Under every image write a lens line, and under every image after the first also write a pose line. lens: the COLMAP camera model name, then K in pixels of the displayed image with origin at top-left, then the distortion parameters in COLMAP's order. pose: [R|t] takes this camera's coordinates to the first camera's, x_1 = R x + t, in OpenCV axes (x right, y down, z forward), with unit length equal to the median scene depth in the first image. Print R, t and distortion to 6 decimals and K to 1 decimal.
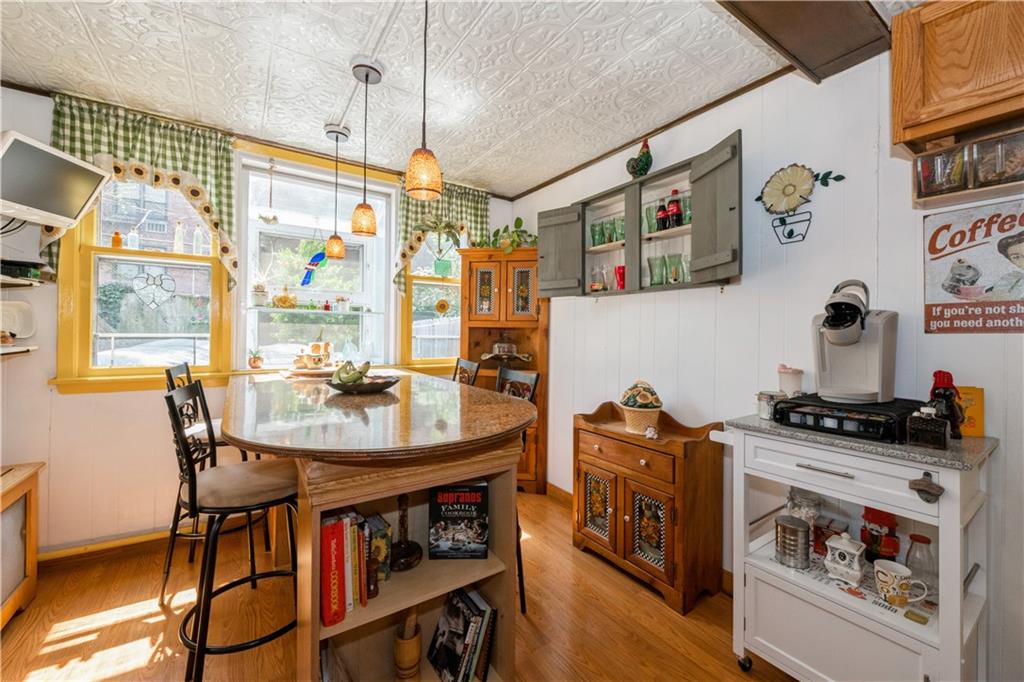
lens RADIAL K [[412.3, 0, 512.7], [0, 412.3, 328.6], [0, 0, 1]] dist [0.005580, -0.003155]
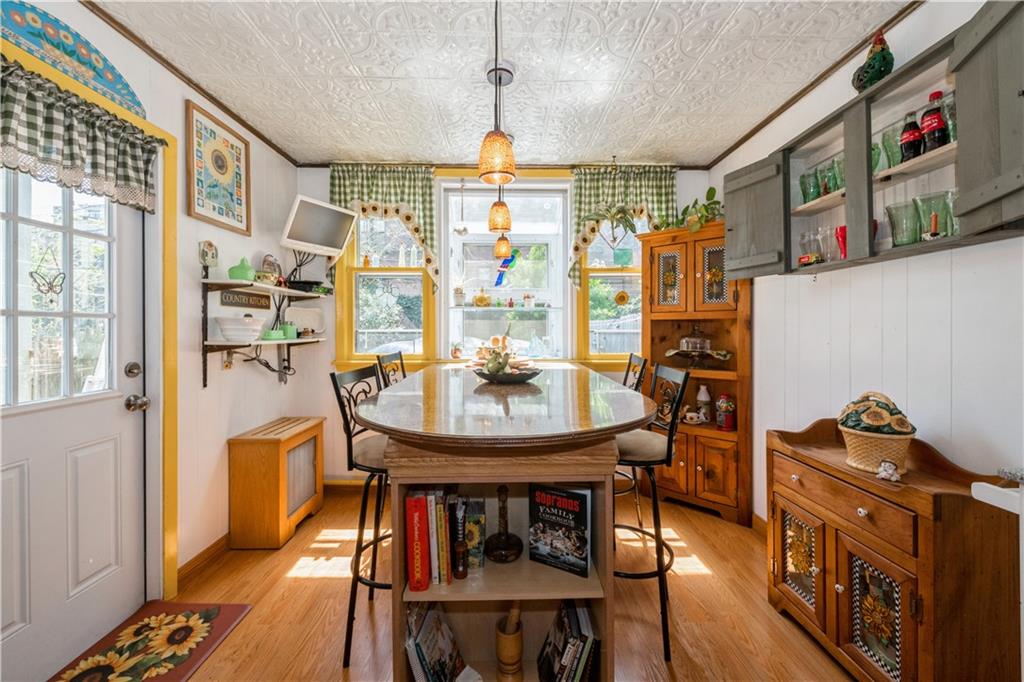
lens RADIAL K [[412.3, 0, 507.4], [0, 412.3, 326.5], [0, 0, 1]] dist [0.005580, -0.003155]
pose [[0.837800, -0.014453, -0.545786, 0.185300], [0.014914, 0.999882, -0.003585, 0.014355], [0.545773, -0.005136, 0.837917, 0.112641]]
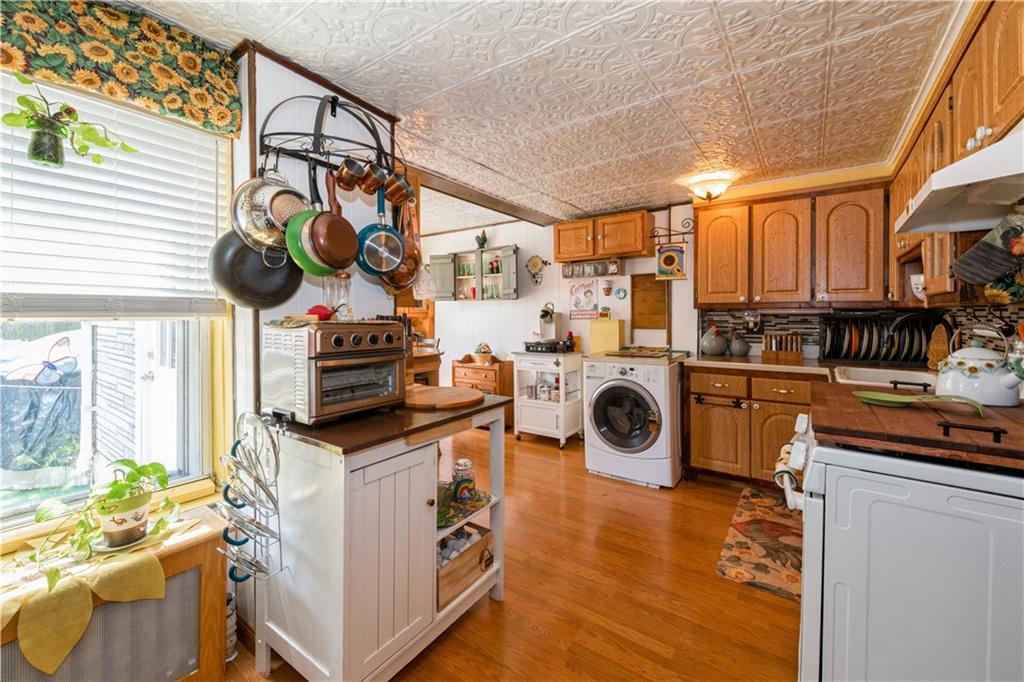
lens RADIAL K [[412.3, 0, 512.2], [0, 412.3, 315.0], [0, 0, 1]] dist [0.005580, -0.003155]
pose [[0.937220, -0.011546, 0.348547, -0.311911], [0.008309, 0.999907, 0.010779, -0.038985], [-0.348639, -0.007206, 0.937229, -1.130592]]
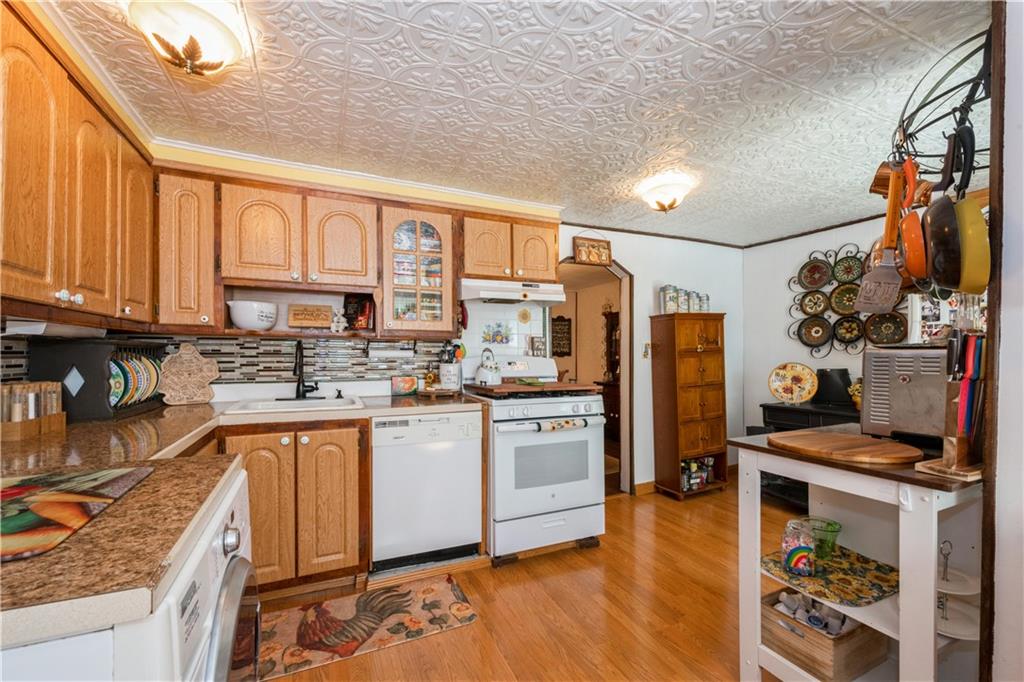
lens RADIAL K [[412.3, 0, 509.2], [0, 412.3, 357.5], [0, 0, 1]] dist [0.005580, -0.003155]
pose [[-0.986130, -0.011462, 0.165579, 0.238860], [-0.010966, 0.999932, 0.003909, 0.005956], [-0.165613, 0.002039, -0.986189, 0.426207]]
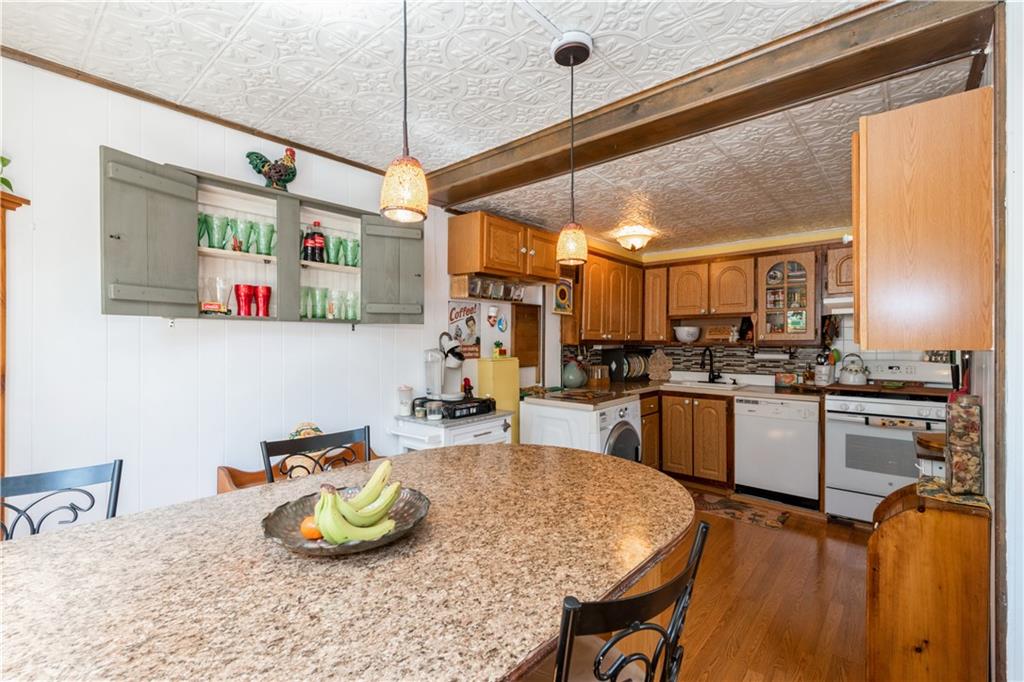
lens RADIAL K [[462.1, 0, 510.3], [0, 462.1, 342.0], [0, 0, 1]] dist [0.018874, 0.000245]
pose [[-0.266297, -0.010216, 0.963837, -0.803004], [-0.009119, 0.999926, 0.008078, -0.063378], [-0.963848, -0.006638, -0.266370, 0.852014]]
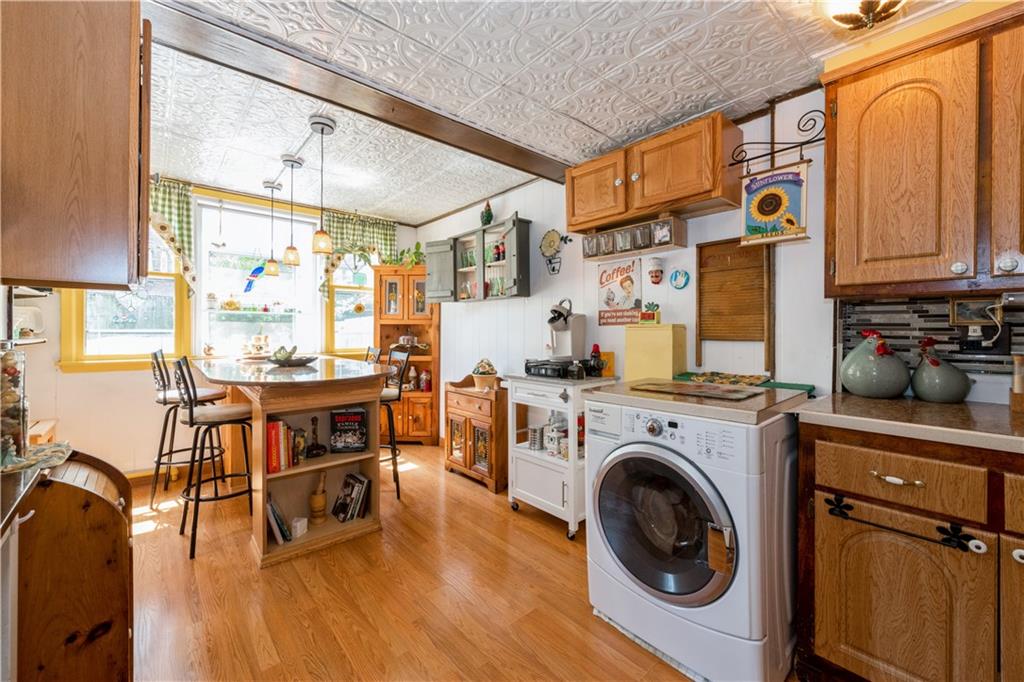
lens RADIAL K [[412.3, 0, 515.9], [0, 412.3, 329.8], [0, 0, 1]] dist [0.005580, -0.003155]
pose [[0.991709, -0.006967, 0.128319, 0.237459], [0.005841, 0.999941, 0.009154, 0.007409], [-0.128375, -0.008328, 0.991691, -0.564581]]
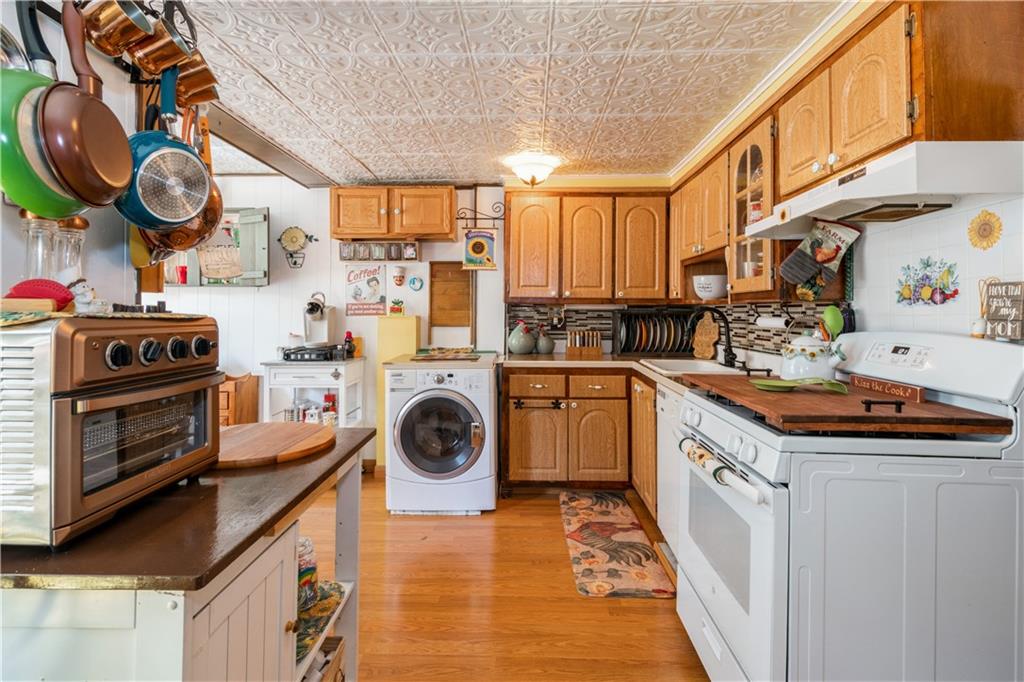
lens RADIAL K [[492.6, 0, 510.4], [0, 492.6, 303.4], [0, 0, 1]] dist [0.014375, -0.002895]
pose [[0.581819, 0.006084, 0.813295, -0.472900], [-0.003743, 0.999981, -0.004803, -0.031725], [-0.813310, -0.000250, 0.581831, -0.893242]]
